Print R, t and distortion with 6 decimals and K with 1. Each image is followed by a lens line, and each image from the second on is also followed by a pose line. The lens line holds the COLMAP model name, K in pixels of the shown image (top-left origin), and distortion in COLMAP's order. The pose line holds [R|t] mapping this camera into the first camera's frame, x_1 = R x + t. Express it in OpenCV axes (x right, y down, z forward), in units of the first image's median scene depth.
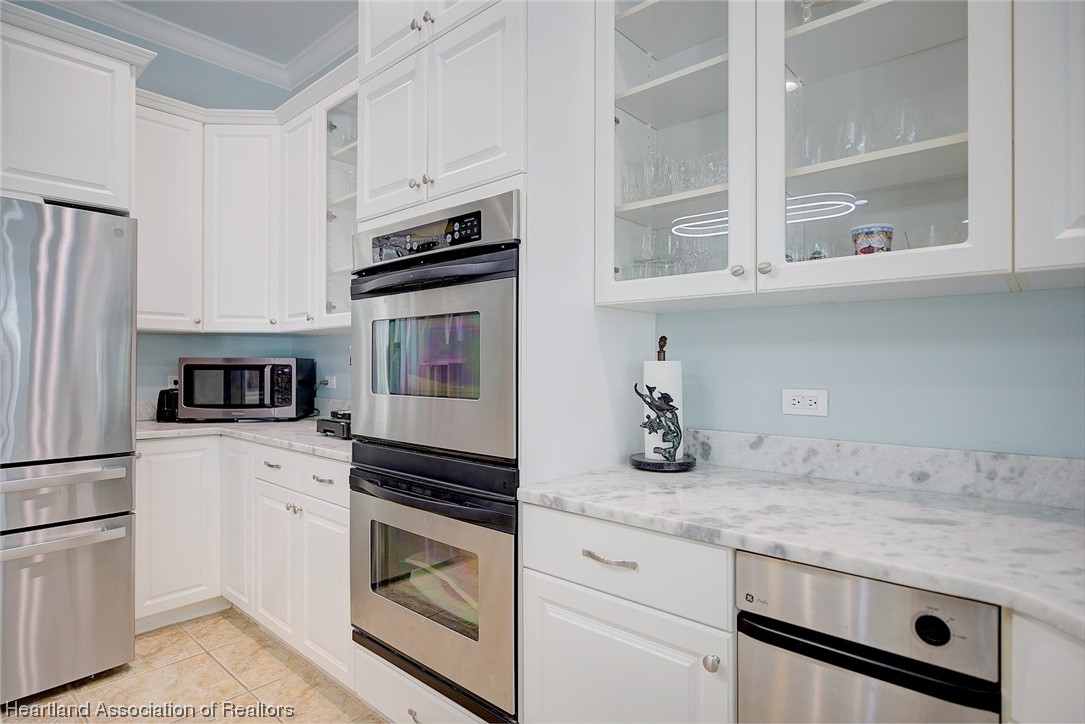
lens RADIAL K [[560.7, 0, 545.0], [0, 560.7, 369.6], [0, 0, 1]] dist [-0.010564, 0.001782]
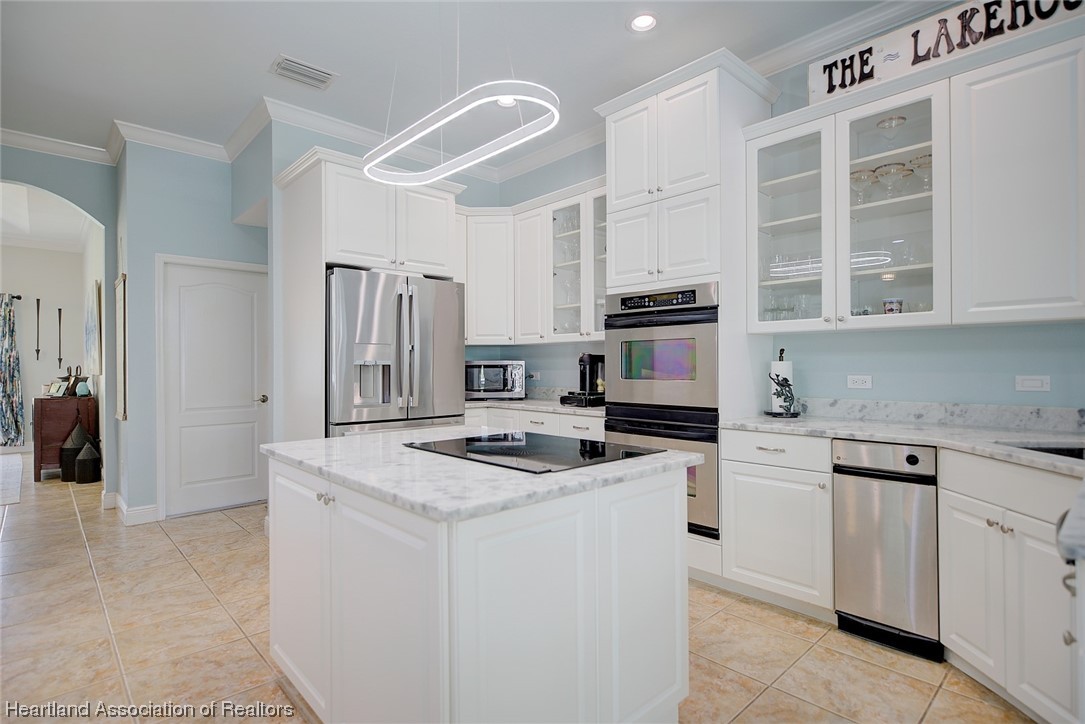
lens RADIAL K [[538.8, 0, 539.7], [0, 538.8, 368.1], [0, 0, 1]] dist [0.005171, -0.002780]
pose [[0.996405, -0.005322, -0.084556, -0.516221], [0.005144, 0.999984, -0.002332, 0.008659], [0.084567, 0.001888, 0.996416, -1.027901]]
